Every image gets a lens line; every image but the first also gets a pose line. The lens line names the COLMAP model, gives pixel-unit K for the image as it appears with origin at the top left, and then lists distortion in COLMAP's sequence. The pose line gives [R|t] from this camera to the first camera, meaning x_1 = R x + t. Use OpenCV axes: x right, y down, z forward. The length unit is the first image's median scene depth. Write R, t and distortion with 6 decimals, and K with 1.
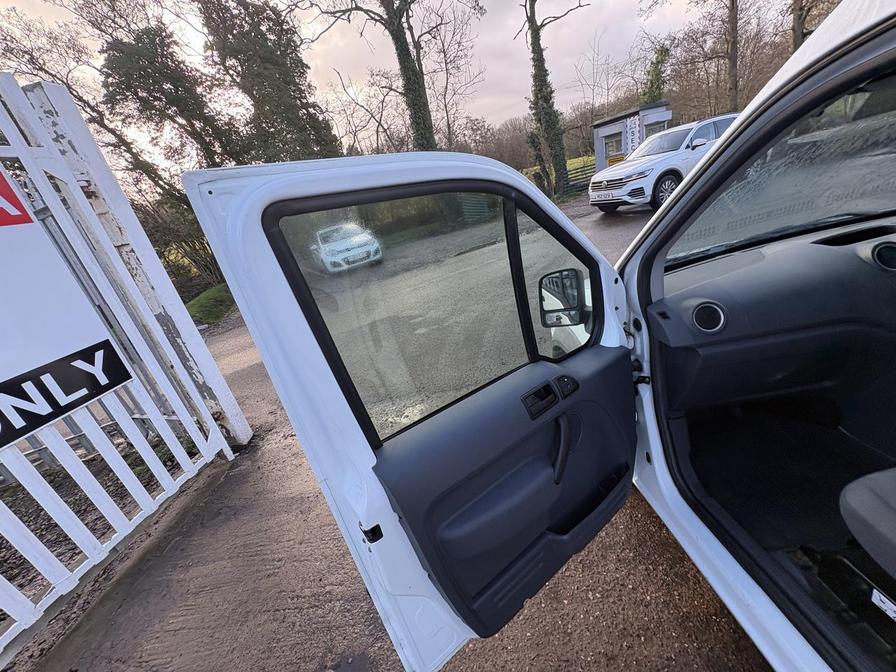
lens RADIAL K [[358.1, 0, 448.6], [0, 358.1, 333.2], [0, 0, 1]] dist [0.002126, -0.000036]
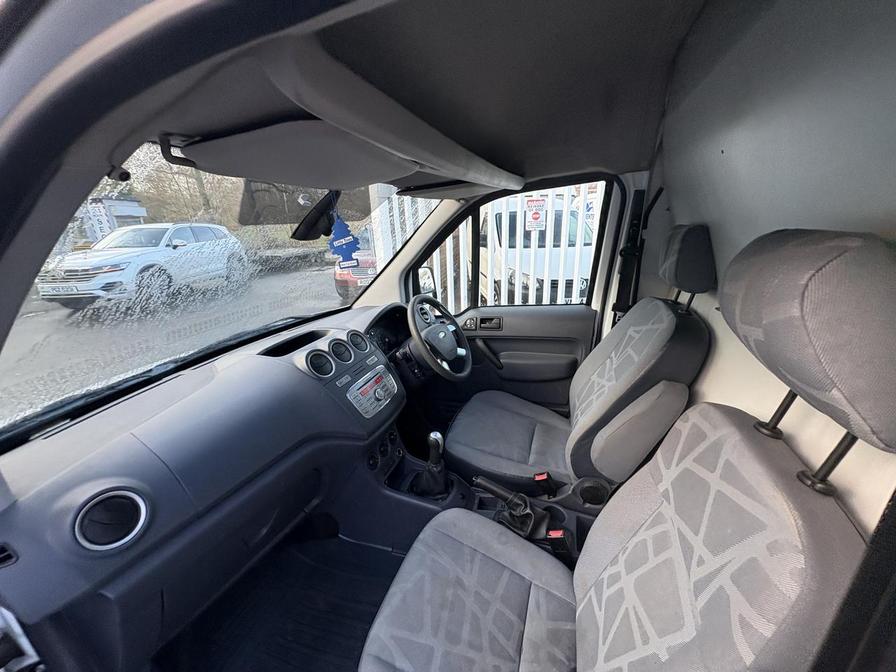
lens RADIAL K [[355.1, 0, 436.4], [0, 355.1, 346.5], [0, 0, 1]] dist [0.009450, 0.000704]
pose [[0.413078, -0.098166, 0.905389, 0.326216], [0.291135, 0.956238, -0.029149, -0.092977], [-0.862906, 0.275631, 0.423580, 0.203219]]
